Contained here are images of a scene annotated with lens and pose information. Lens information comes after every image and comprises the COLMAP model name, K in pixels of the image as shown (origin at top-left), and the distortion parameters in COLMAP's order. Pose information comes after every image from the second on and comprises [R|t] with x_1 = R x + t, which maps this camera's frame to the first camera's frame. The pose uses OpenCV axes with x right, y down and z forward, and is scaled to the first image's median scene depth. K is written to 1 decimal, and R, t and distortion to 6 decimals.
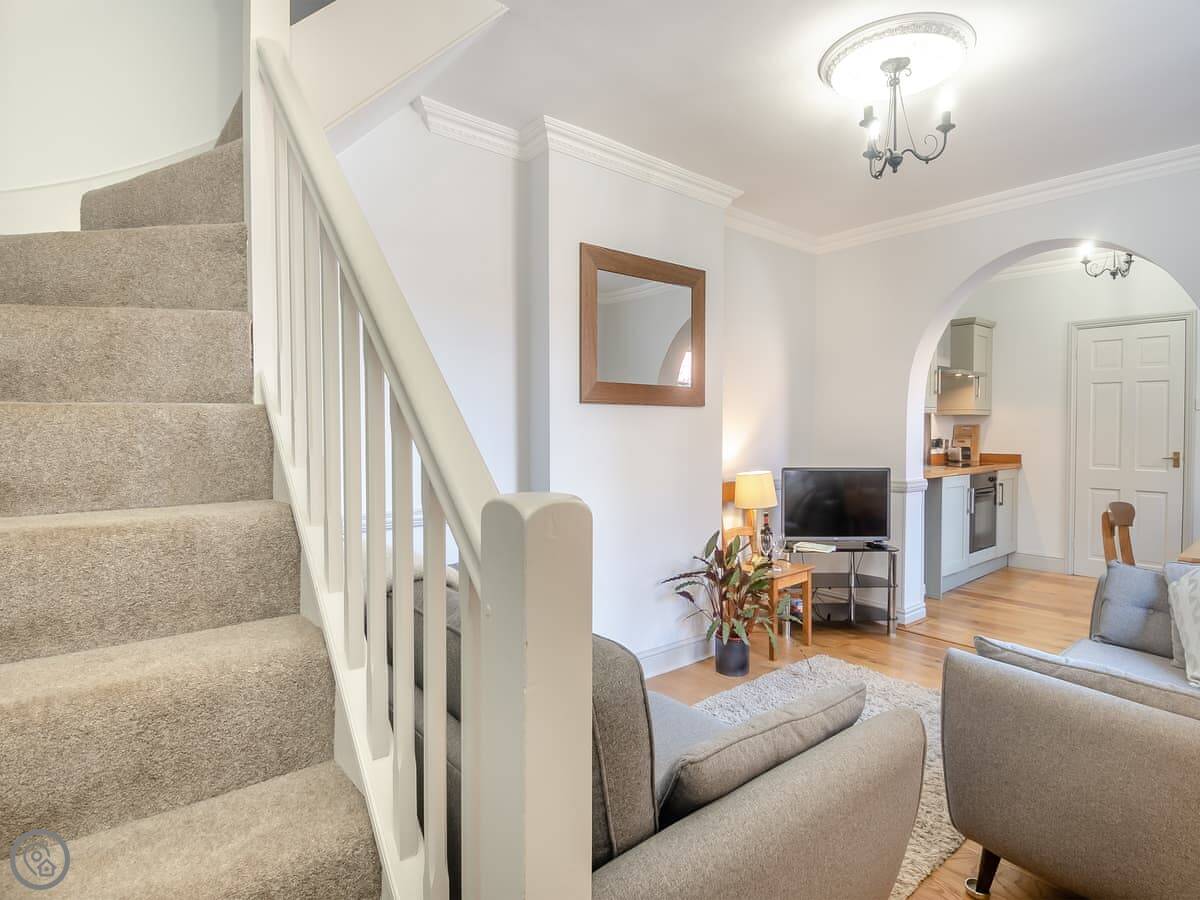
lens RADIAL K [[640.3, 0, 581.4], [0, 640.3, 444.7], [0, 0, 1]] dist [0.012948, -0.030101]
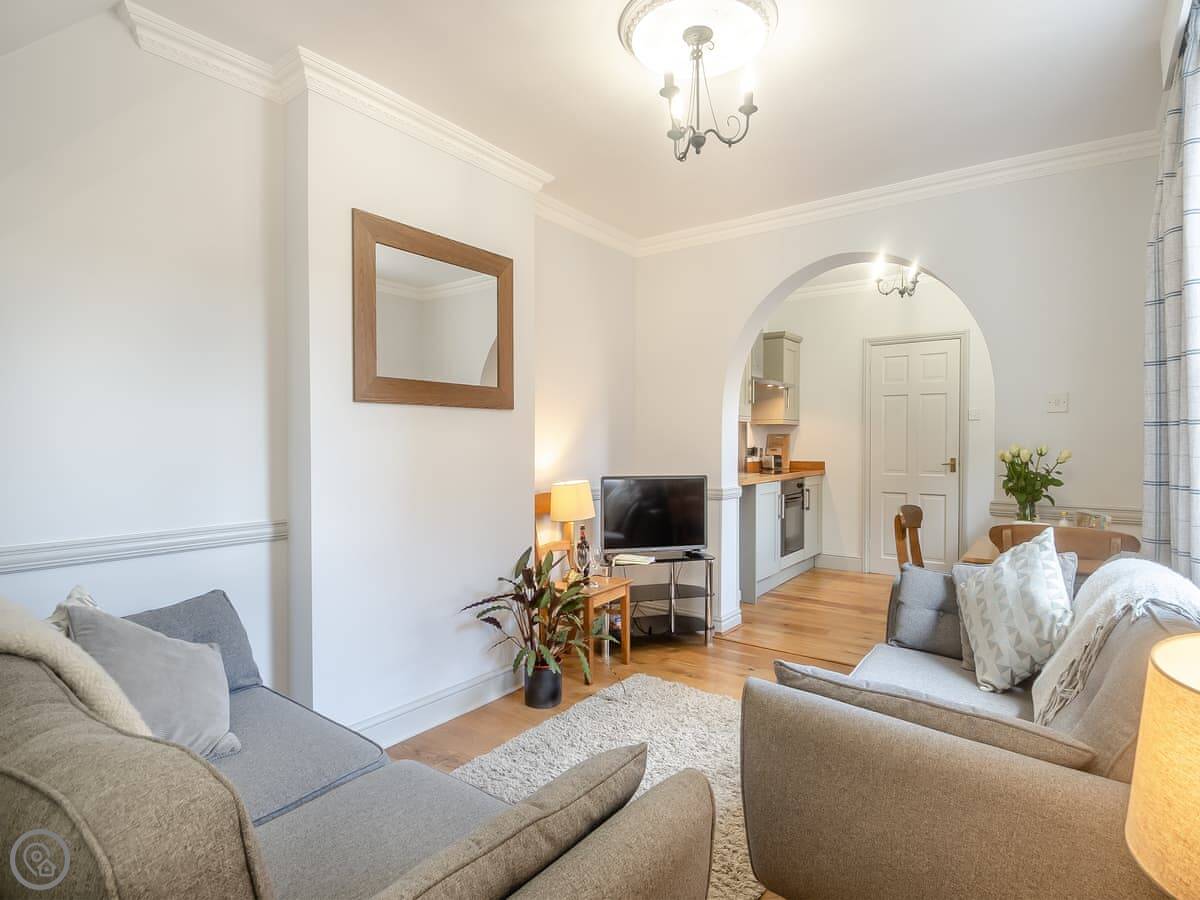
lens RADIAL K [[640.3, 0, 587.2], [0, 640.3, 455.3], [0, 0, 1]] dist [0.012948, -0.030101]
pose [[0.970209, -0.006320, 0.242188, 0.077014], [0.007067, 0.999973, -0.002213, 0.006855], [-0.242167, 0.003858, 0.970227, 0.103078]]
